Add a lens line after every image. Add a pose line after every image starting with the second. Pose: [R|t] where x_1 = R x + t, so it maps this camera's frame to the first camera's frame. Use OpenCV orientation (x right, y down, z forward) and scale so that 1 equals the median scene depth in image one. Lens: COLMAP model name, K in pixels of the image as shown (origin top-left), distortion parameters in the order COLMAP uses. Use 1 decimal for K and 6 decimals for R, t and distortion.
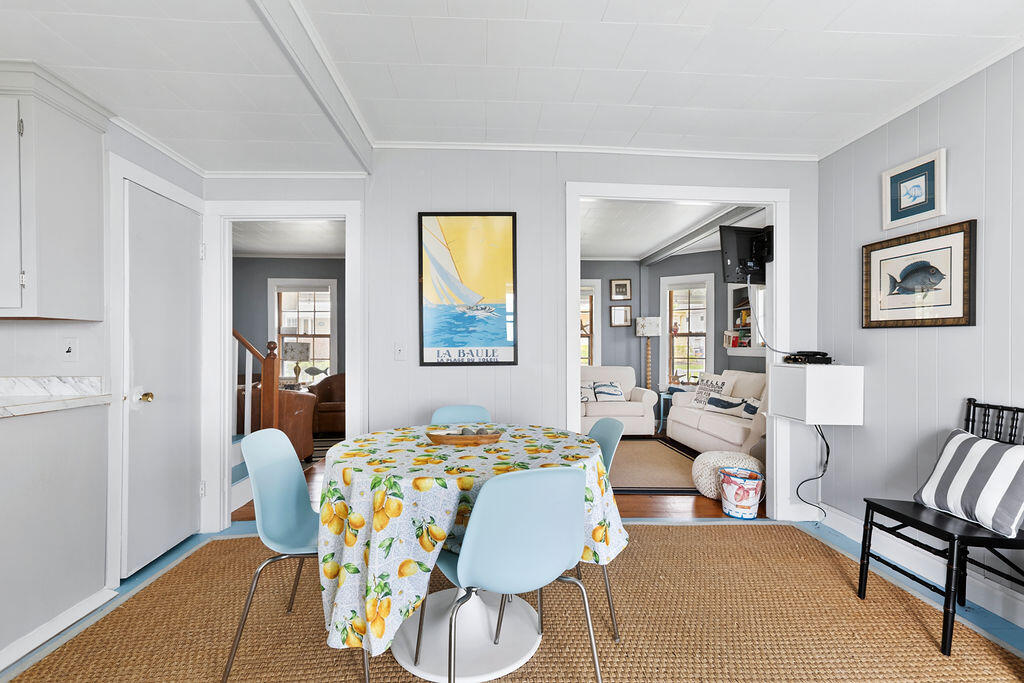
lens RADIAL K [[466.0, 0, 512.1], [0, 466.0, 346.4], [0, 0, 1]] dist [0.019932, 0.001174]
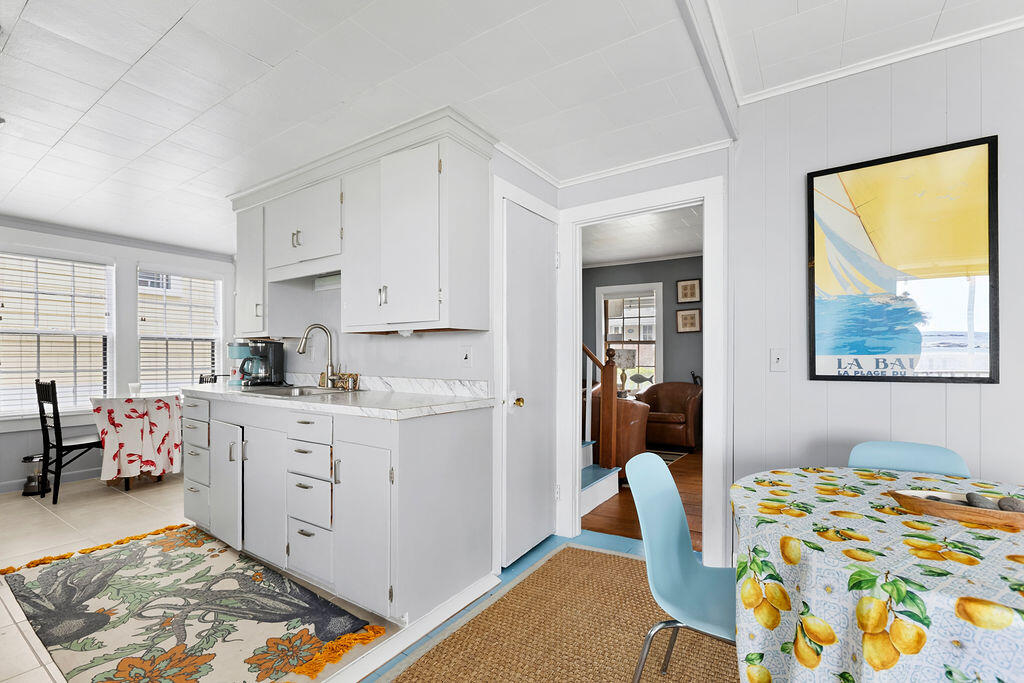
lens RADIAL K [[457.1, 0, 505.7], [0, 457.1, 353.6], [0, 0, 1]] dist [-0.013291, 0.010801]
pose [[0.807196, 0.000074, -0.590284, -0.165974], [0.000831, 0.999999, 0.001262, -0.001011], [0.590283, -0.001509, 0.807195, 0.135480]]
